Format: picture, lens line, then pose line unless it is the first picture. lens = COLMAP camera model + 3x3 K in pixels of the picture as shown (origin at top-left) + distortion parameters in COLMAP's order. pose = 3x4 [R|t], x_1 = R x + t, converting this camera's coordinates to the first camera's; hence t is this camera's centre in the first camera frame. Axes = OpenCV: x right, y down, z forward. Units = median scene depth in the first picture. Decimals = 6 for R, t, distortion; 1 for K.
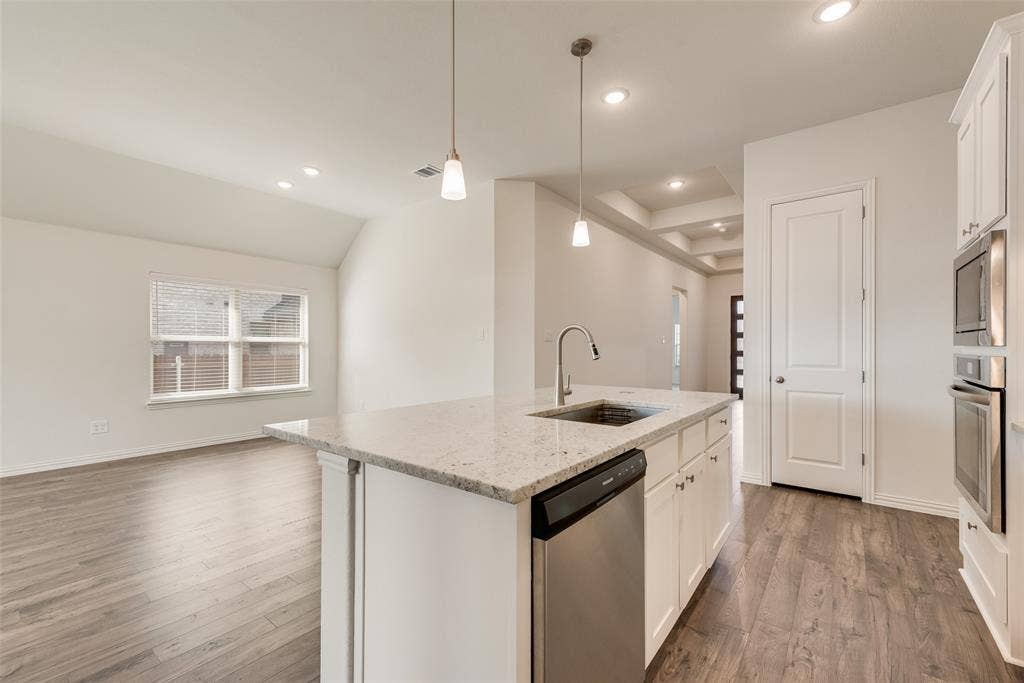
lens RADIAL K [[433.7, 0, 510.0], [0, 433.7, 345.0], [0, 0, 1]] dist [0.008687, -0.000214]
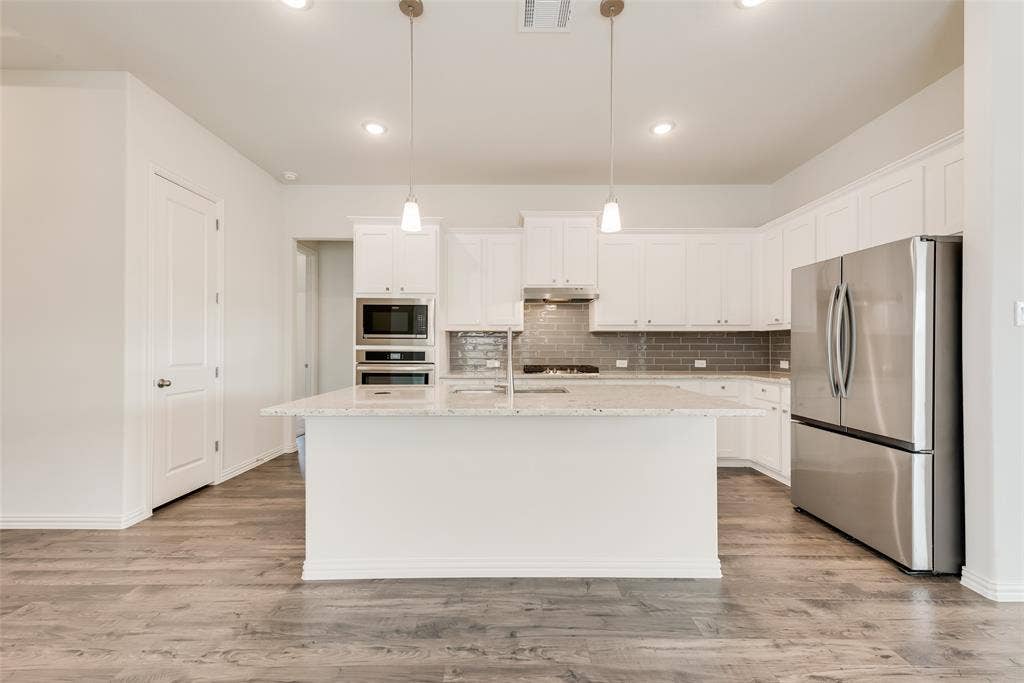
lens RADIAL K [[414.0, 0, 518.5], [0, 414.0, 346.1], [0, 0, 1]] dist [0.007705, -0.000549]
pose [[-0.619926, 0.000330, 0.784660, -0.330231], [-0.006315, 0.999965, -0.005410, 0.004561], [-0.784634, -0.008309, -0.619903, 0.694742]]
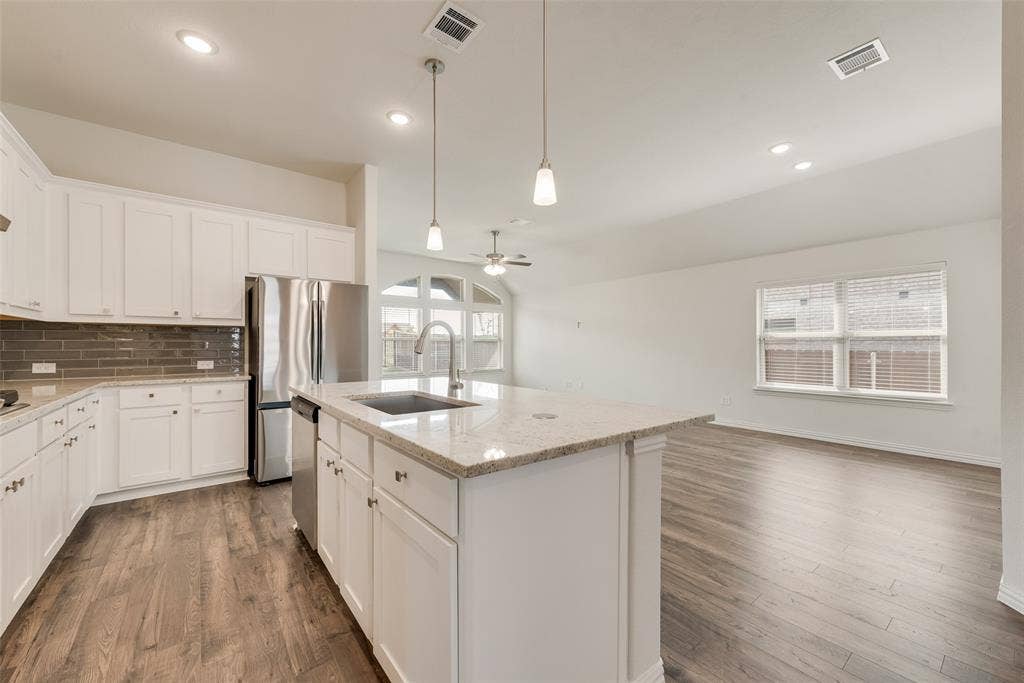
lens RADIAL K [[414.0, 0, 518.5], [0, 414.0, 346.1], [0, 0, 1]] dist [0.007705, -0.000549]
pose [[-0.253543, 0.003939, -0.967316, 0.433504], [0.006470, 0.999976, 0.002376, 0.004525], [0.967303, -0.005656, -0.253562, 0.577297]]
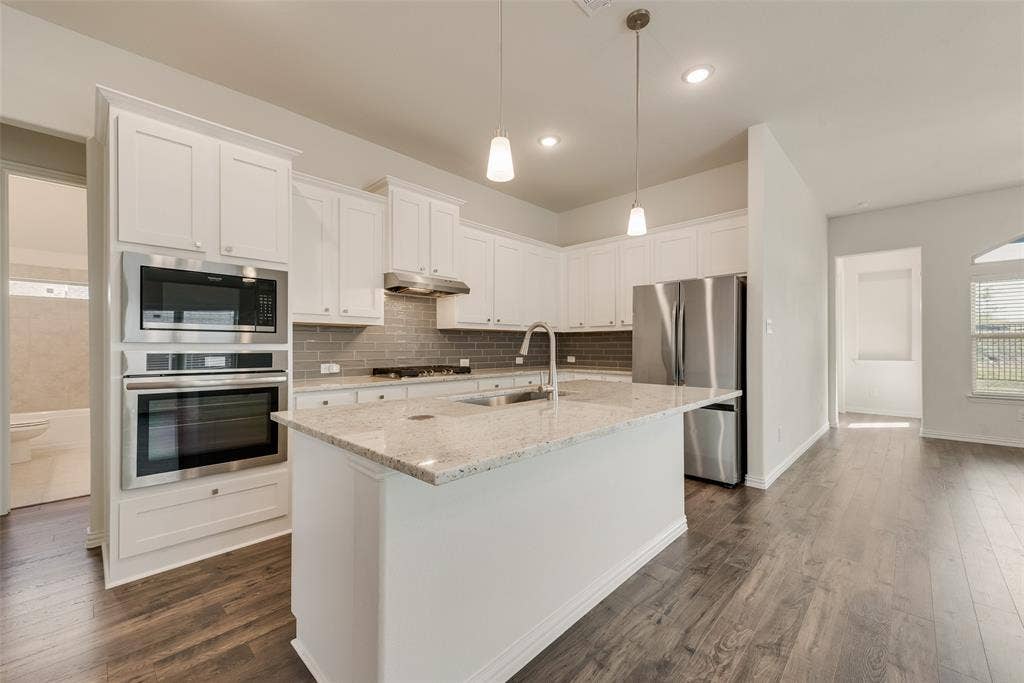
lens RADIAL K [[414.0, 0, 518.5], [0, 414.0, 346.1], [0, 0, 1]] dist [0.007705, -0.000549]
pose [[-0.995750, 0.002721, 0.092055, 0.042295], [0.001985, 0.999965, -0.008084, 0.008428], [-0.092074, -0.007867, -0.995721, 0.817744]]
